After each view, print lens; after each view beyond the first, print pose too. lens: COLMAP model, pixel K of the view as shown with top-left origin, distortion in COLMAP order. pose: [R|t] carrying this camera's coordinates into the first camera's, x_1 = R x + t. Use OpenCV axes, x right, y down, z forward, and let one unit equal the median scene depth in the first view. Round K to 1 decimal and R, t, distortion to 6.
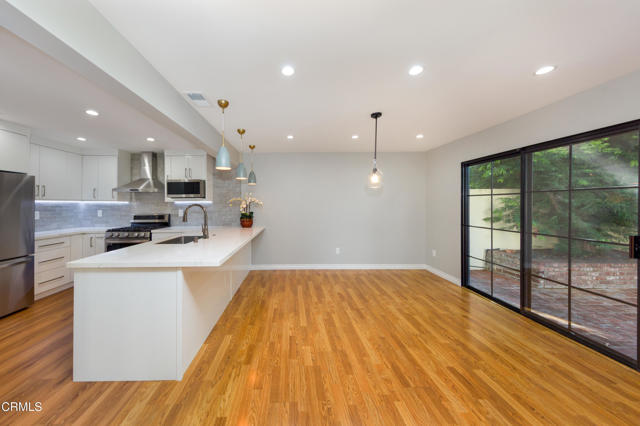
lens RADIAL K [[206.3, 0, 299.2], [0, 206.3, 204.9], [0, 0, 1]] dist [0.001783, 0.000079]
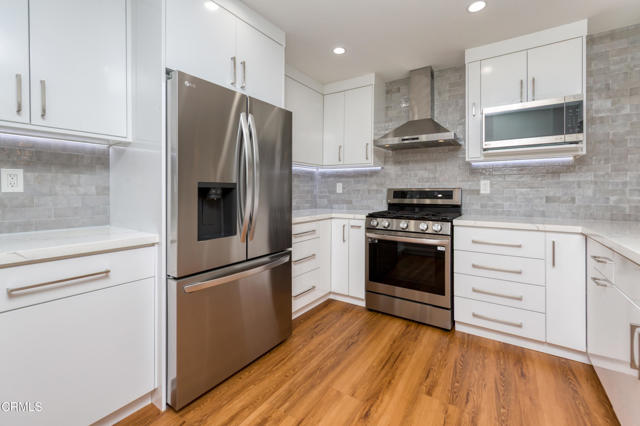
lens RADIAL K [[278.7, 0, 312.1], [0, 278.7, 192.9], [0, 0, 1]] dist [0.001611, 0.000076]
pose [[0.804810, 0.007254, -0.593488, -0.573323], [-0.003357, 0.999965, 0.007670, 0.055448], [0.593523, -0.004181, 0.804806, 0.287656]]
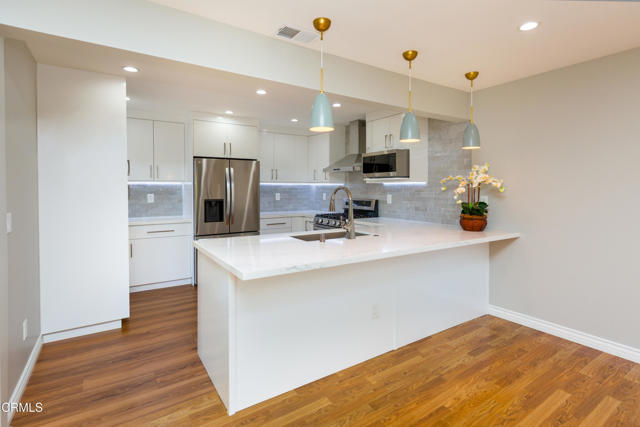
lens RADIAL K [[313.1, 0, 322.5], [0, 313.1, 191.4], [0, 0, 1]] dist [-0.000420, -0.000216]
pose [[0.537727, 0.014178, -0.843000, 0.227872], [-0.003290, 0.999886, 0.014718, -0.001632], [0.843113, -0.005140, 0.537712, 0.260701]]
